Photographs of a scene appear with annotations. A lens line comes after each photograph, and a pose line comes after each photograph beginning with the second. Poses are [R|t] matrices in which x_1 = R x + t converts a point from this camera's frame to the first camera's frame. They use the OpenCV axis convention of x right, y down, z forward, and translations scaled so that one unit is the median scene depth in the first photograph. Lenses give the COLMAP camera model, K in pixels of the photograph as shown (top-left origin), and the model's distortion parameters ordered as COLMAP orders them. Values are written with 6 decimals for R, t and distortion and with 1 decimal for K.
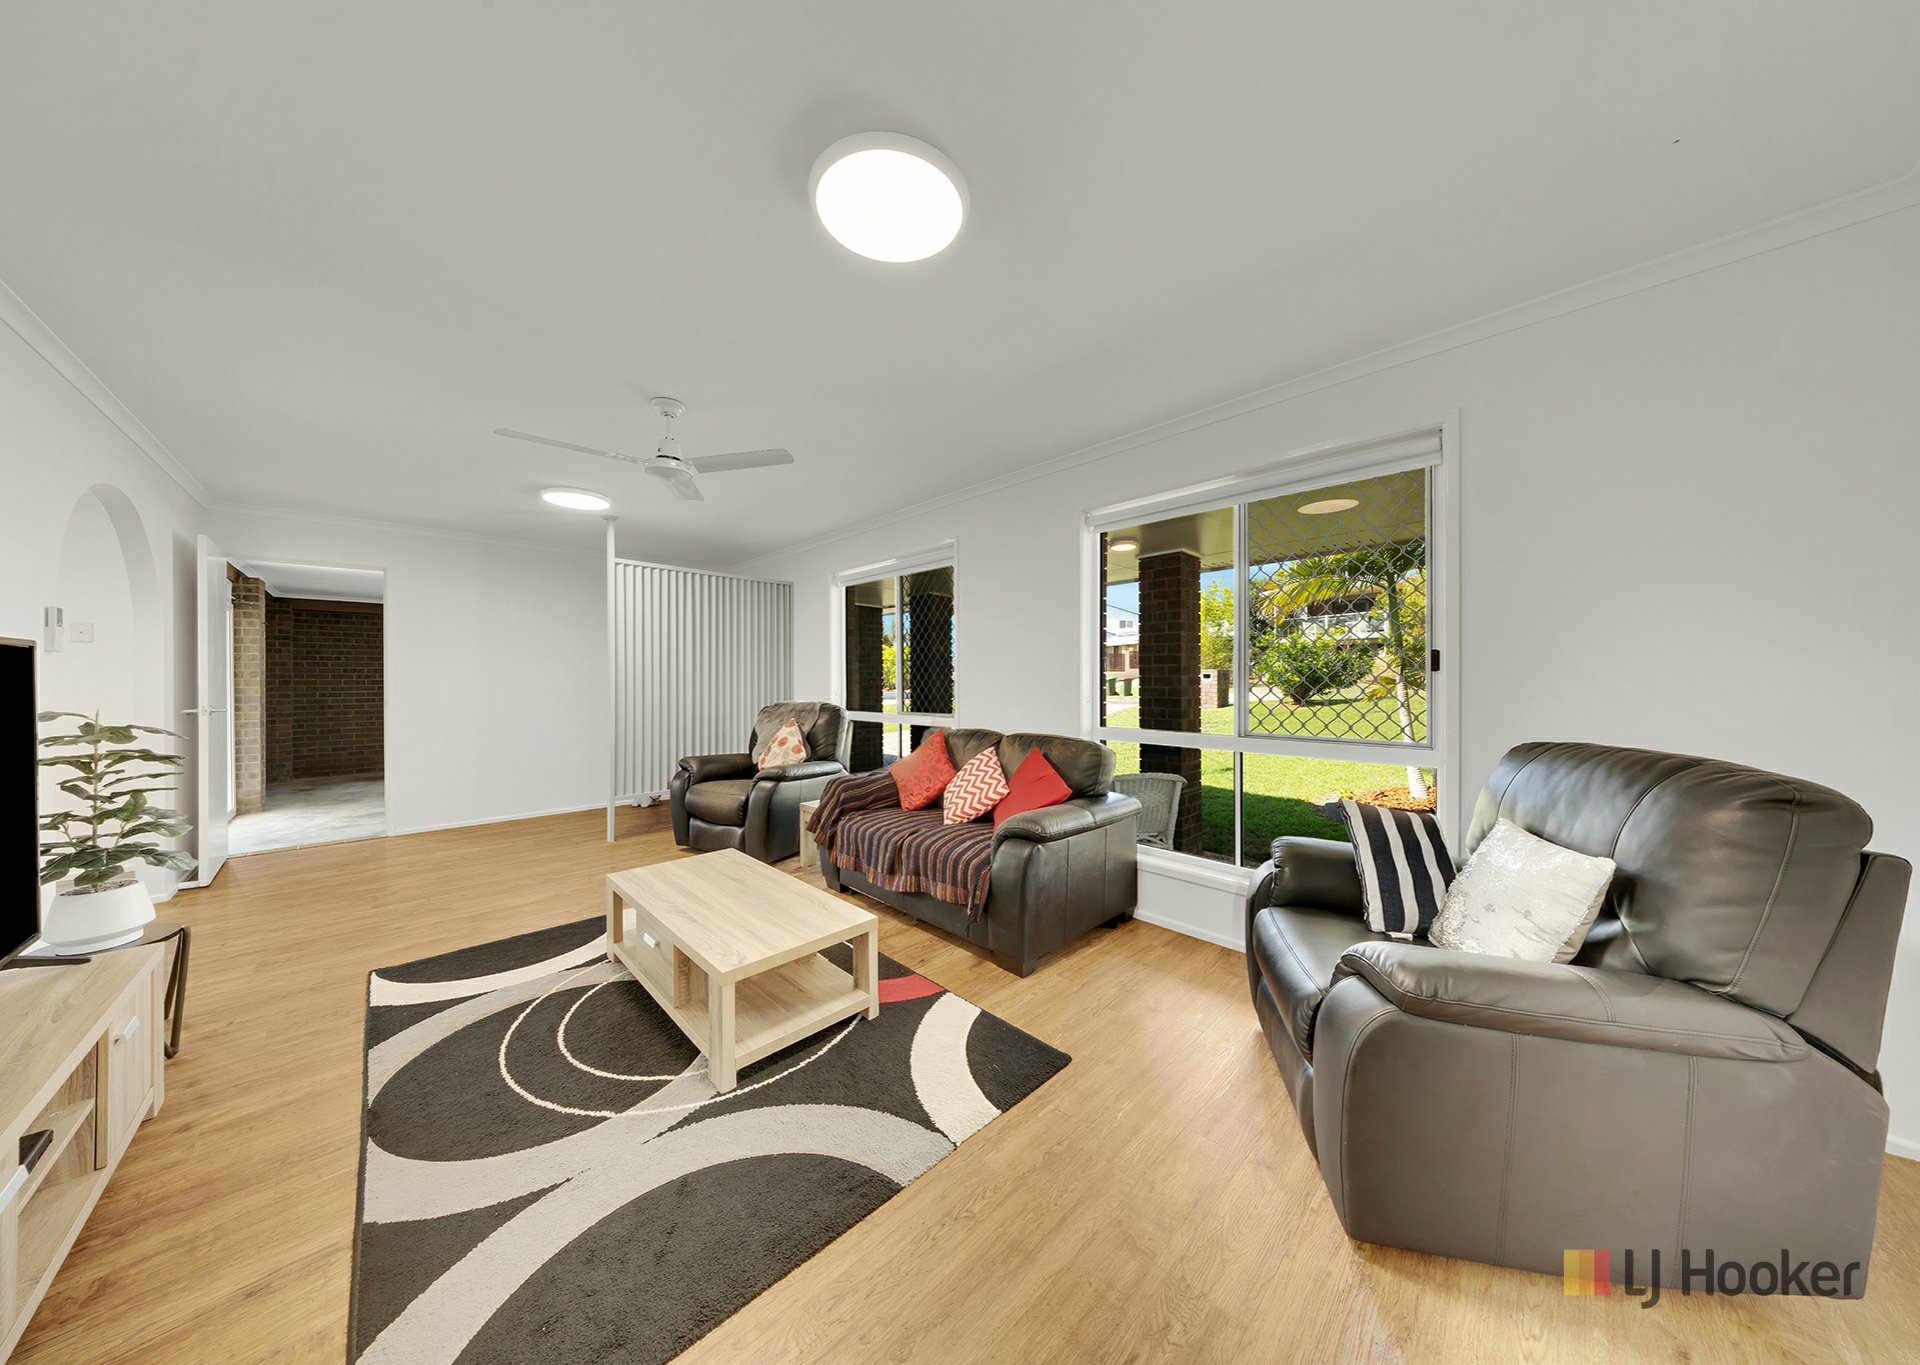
lens RADIAL K [[601.2, 0, 953.1], [0, 601.2, 681.0], [0, 0, 1]] dist [-0.003964, 0.000254]
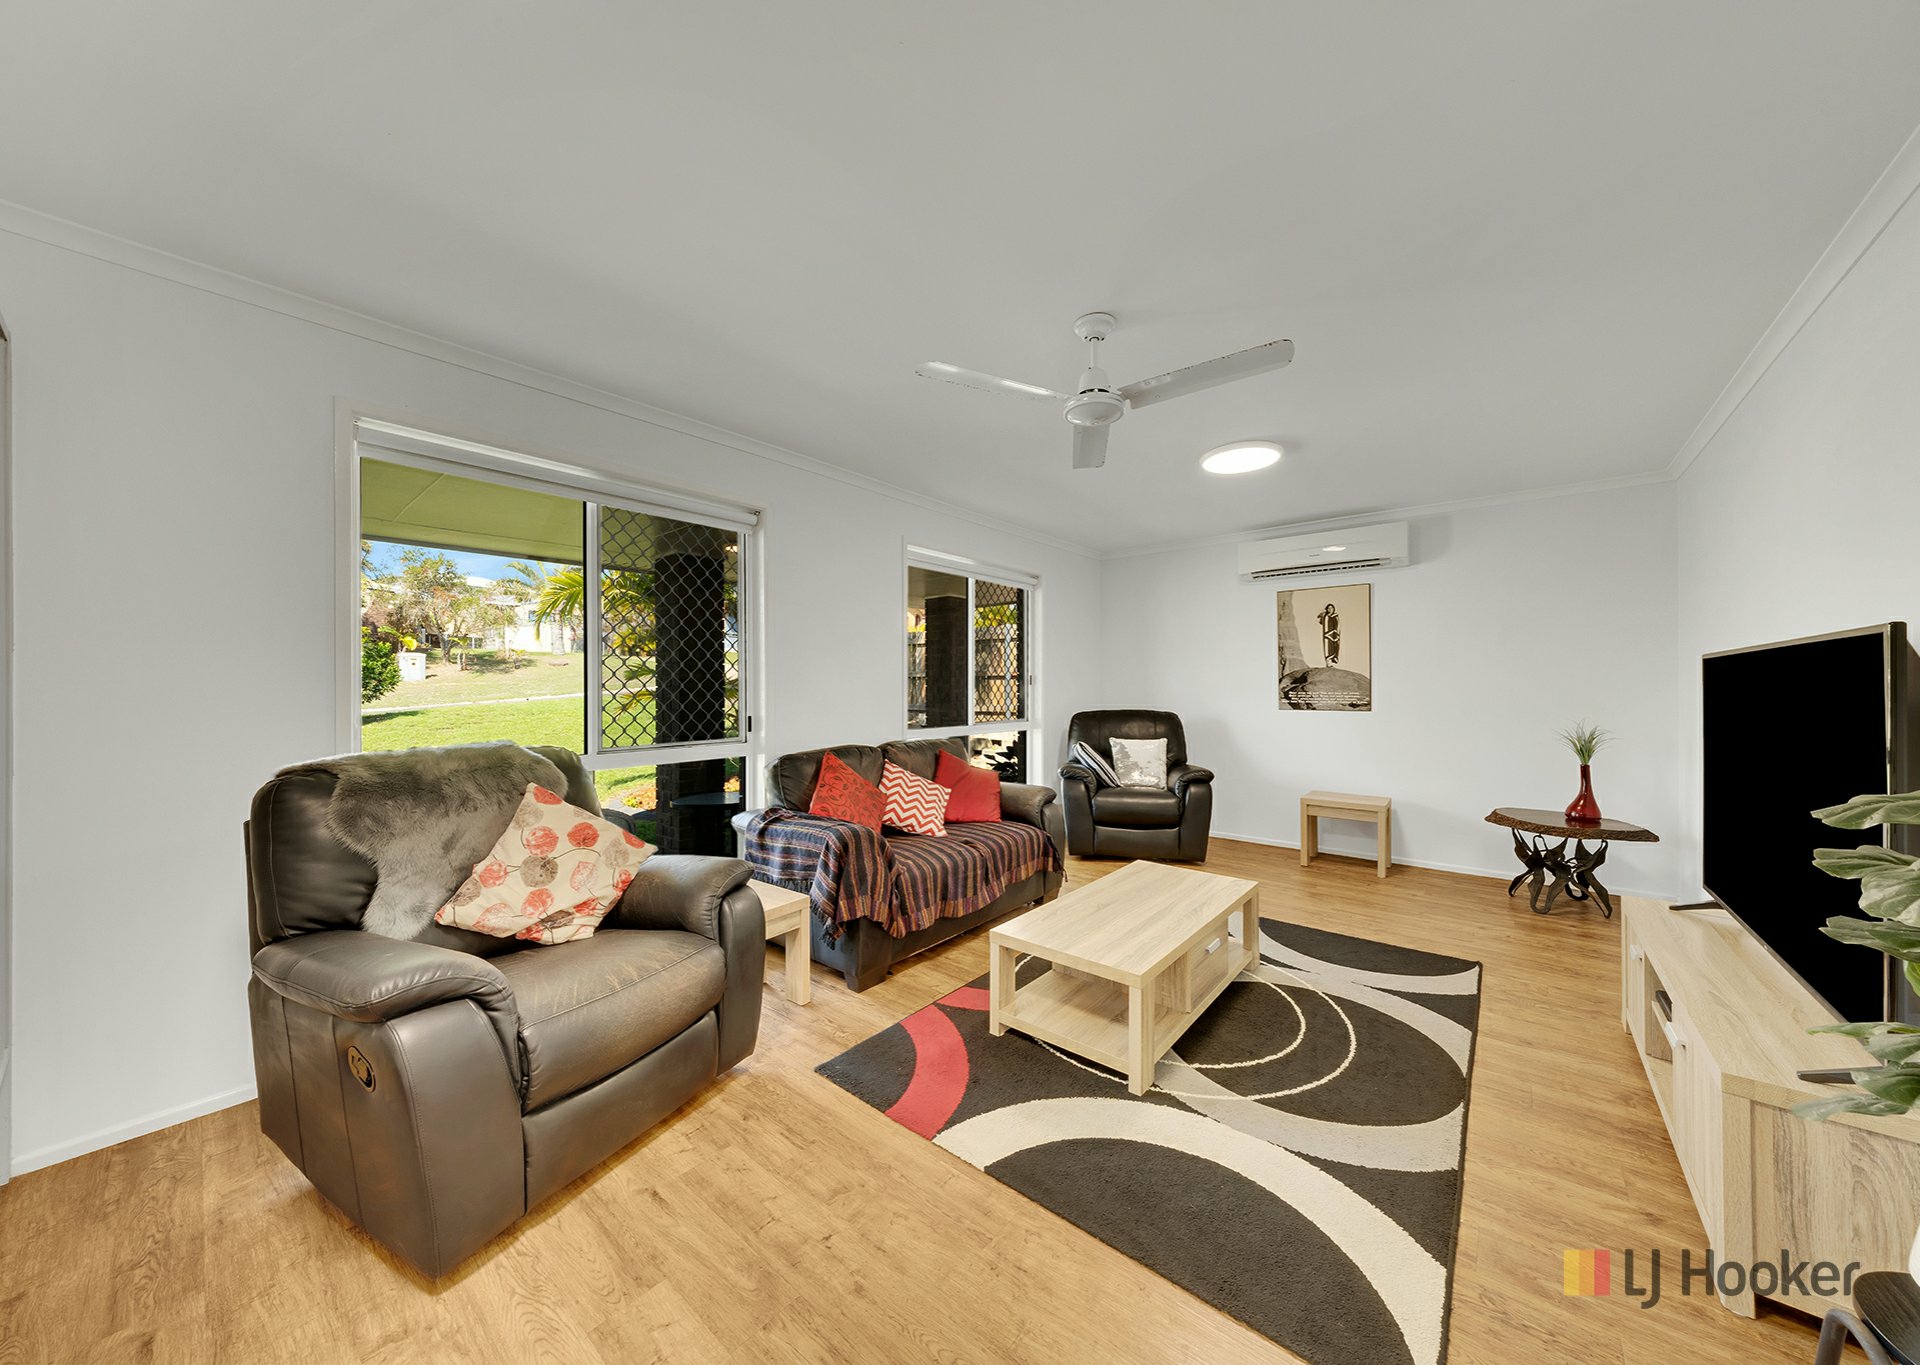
lens RADIAL K [[667.7, 0, 959.9], [0, 667.7, 682.7], [0, 0, 1]] dist [-0.008317, -0.000205]
pose [[-0.119340, 0.006194, 0.992834, -1.593950], [-0.000958, 0.999979, -0.006354, -0.003472], [-0.992853, -0.001709, -0.119331, 1.583691]]
